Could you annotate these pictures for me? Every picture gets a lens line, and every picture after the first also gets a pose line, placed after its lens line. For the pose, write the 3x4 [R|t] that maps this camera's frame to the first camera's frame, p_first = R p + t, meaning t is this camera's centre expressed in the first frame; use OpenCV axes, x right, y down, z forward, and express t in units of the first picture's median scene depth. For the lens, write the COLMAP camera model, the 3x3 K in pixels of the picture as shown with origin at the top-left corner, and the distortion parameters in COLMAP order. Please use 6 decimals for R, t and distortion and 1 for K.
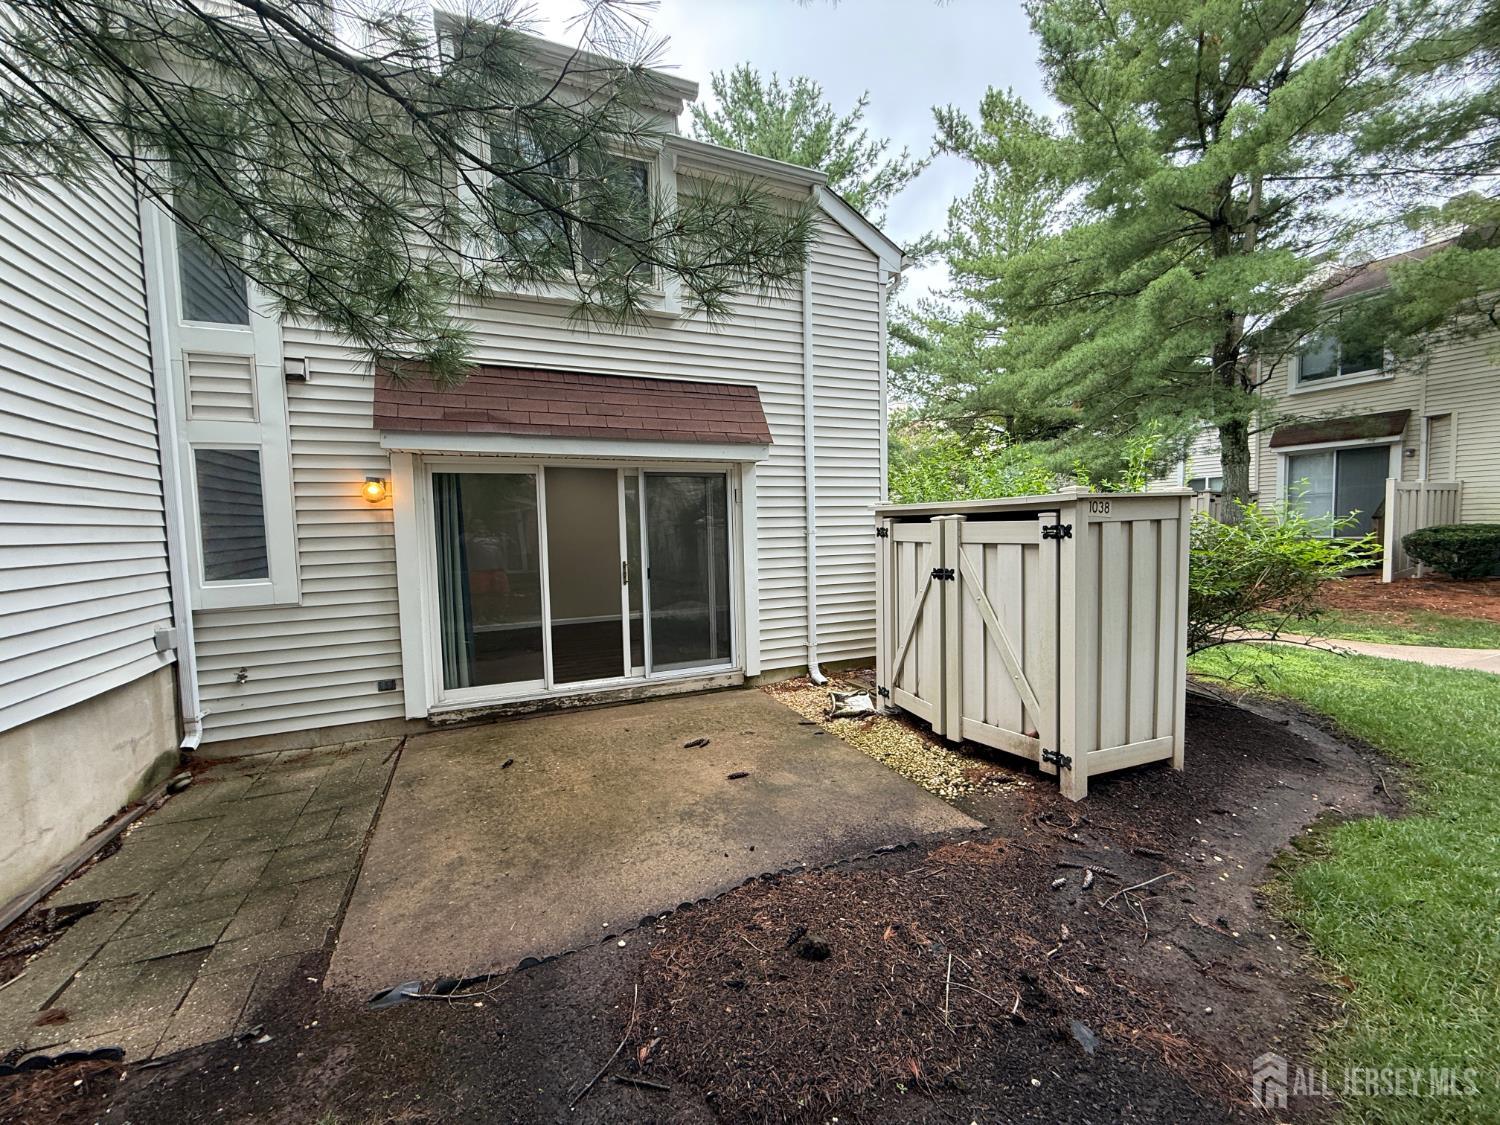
lens RADIAL K [[599.6, 0, 749.6], [0, 599.6, 561.0], [0, 0, 1]] dist [0.001305, -0.002589]
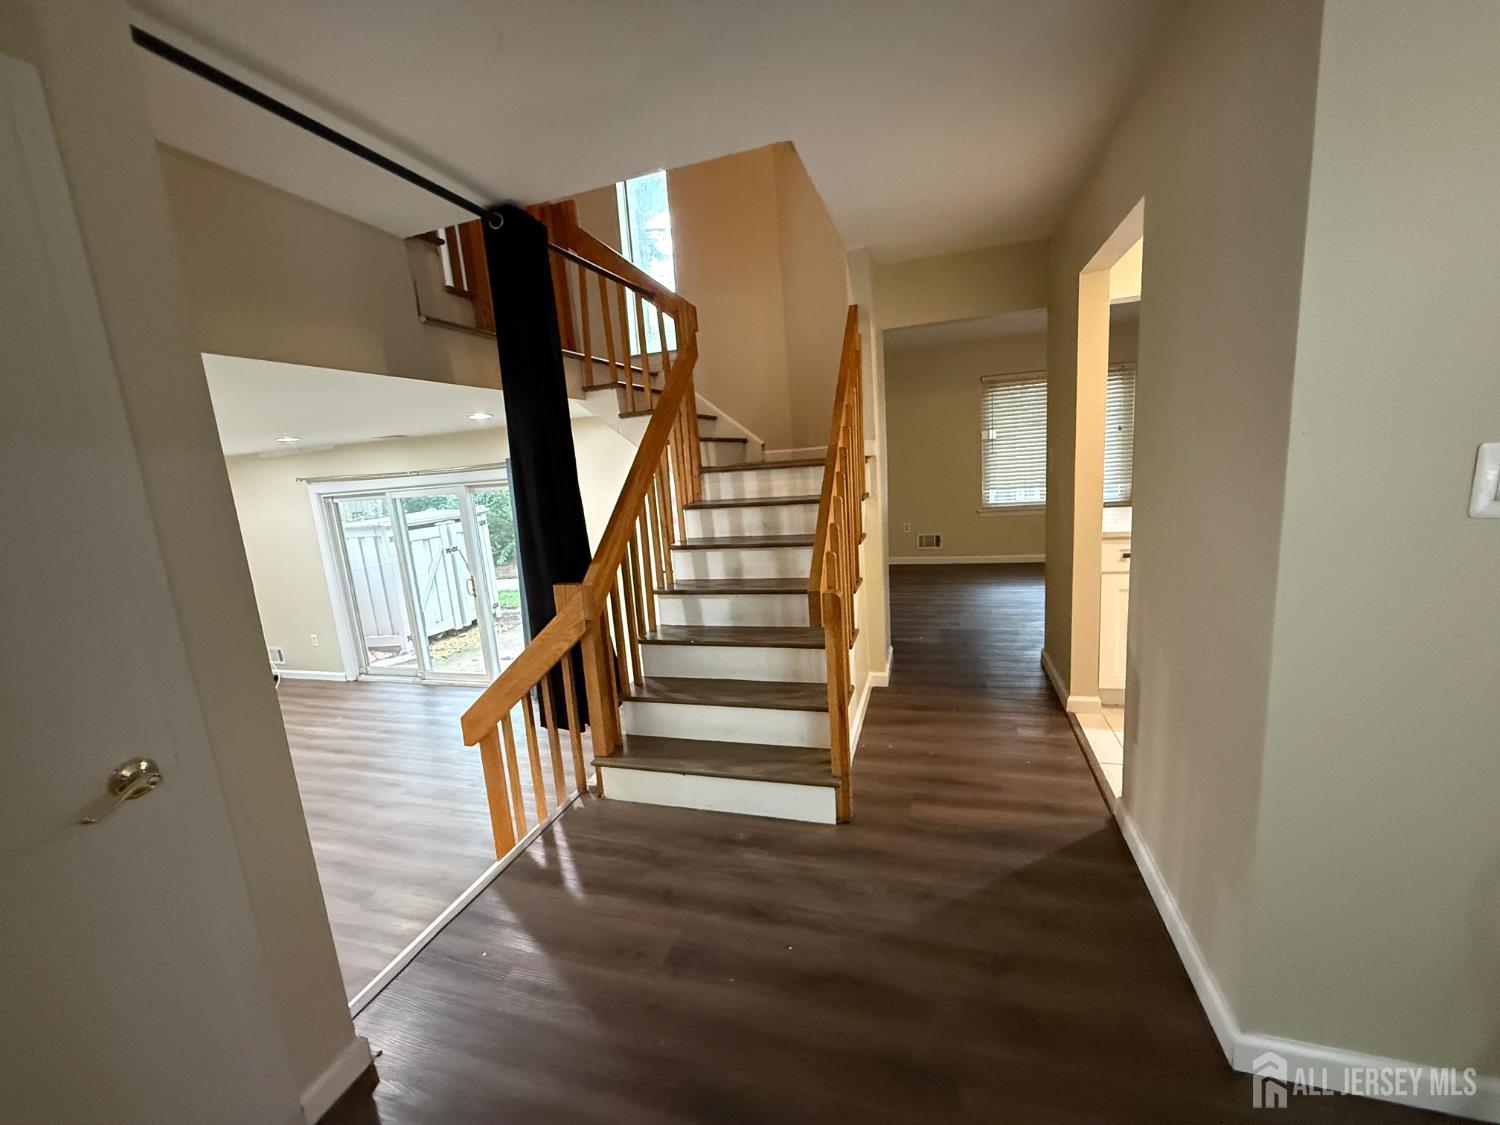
lens RADIAL K [[599.6, 0, 746.2], [0, 599.6, 563.5], [0, 0, 1]] dist [0.001305, -0.002589]
pose [[-0.744750, -0.040331, 0.666124, -1.780170], [0.131648, 0.969678, 0.205897, -0.220211], [-0.654229, 0.241036, -0.716858, 1.803977]]
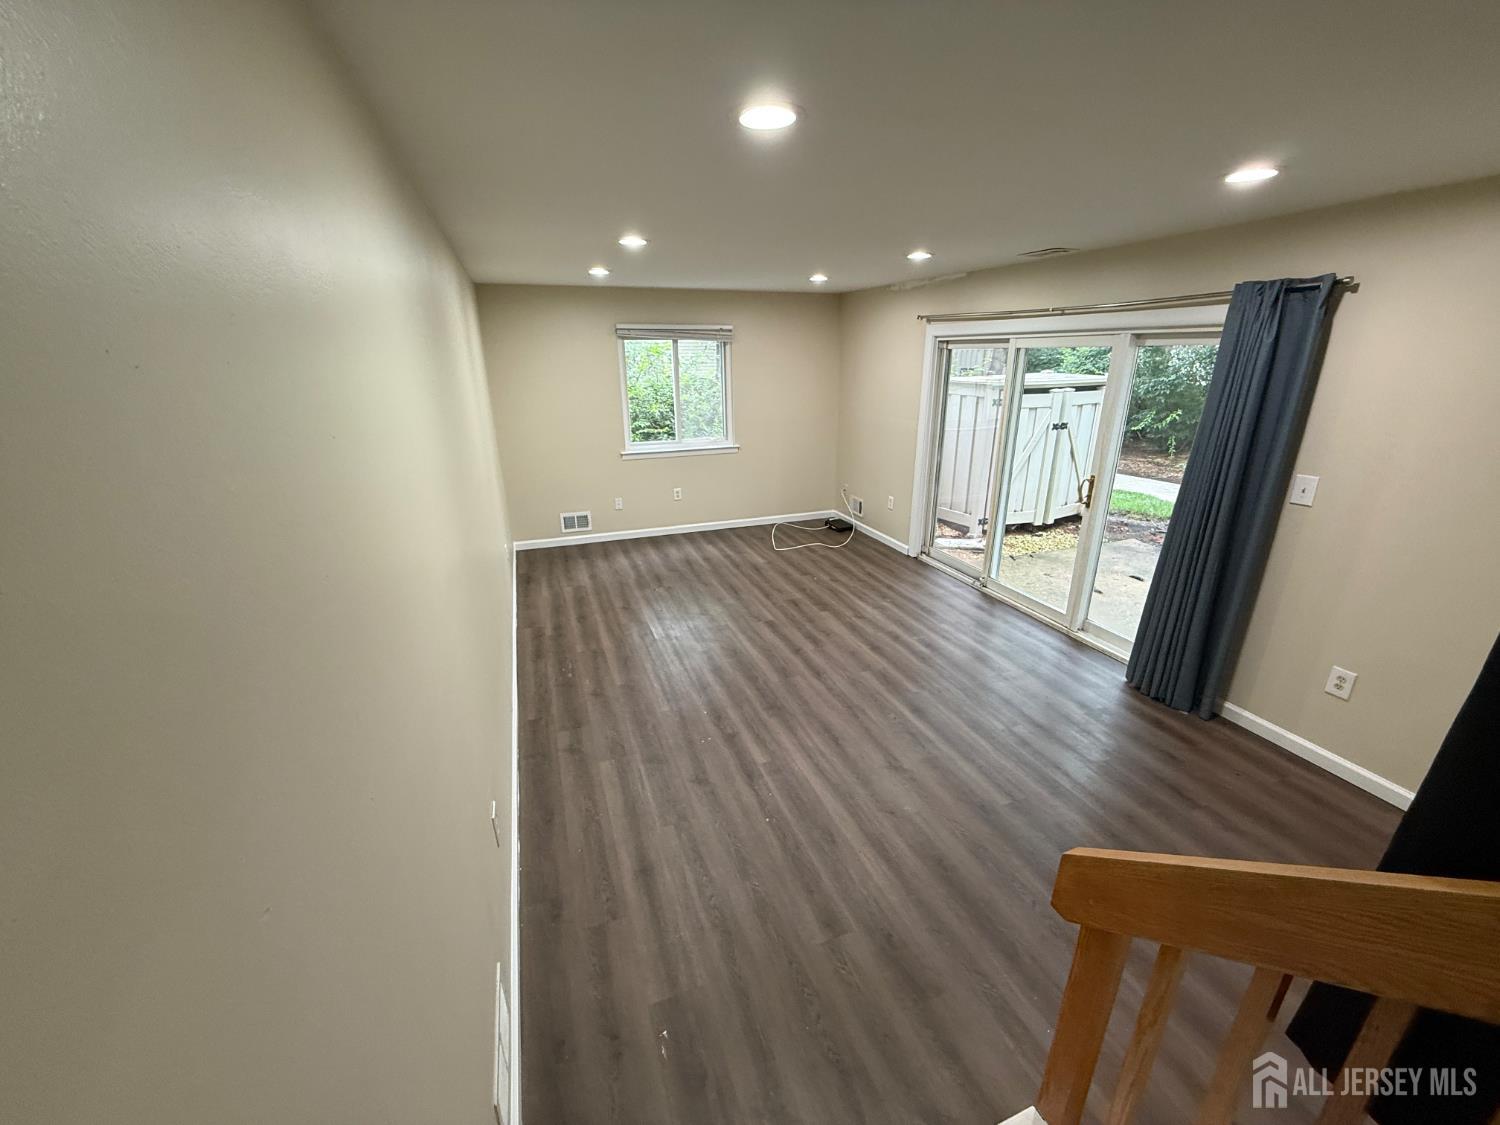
lens RADIAL K [[599.6, 0, 748.6], [0, 599.6, 564.5], [0, 0, 1]] dist [0.001305, -0.002589]
pose [[0.062546, -0.321444, 0.944861, -1.356559], [0.073886, 0.945608, 0.316807, -0.196718], [-0.995303, 0.049996, 0.082894, 1.698896]]
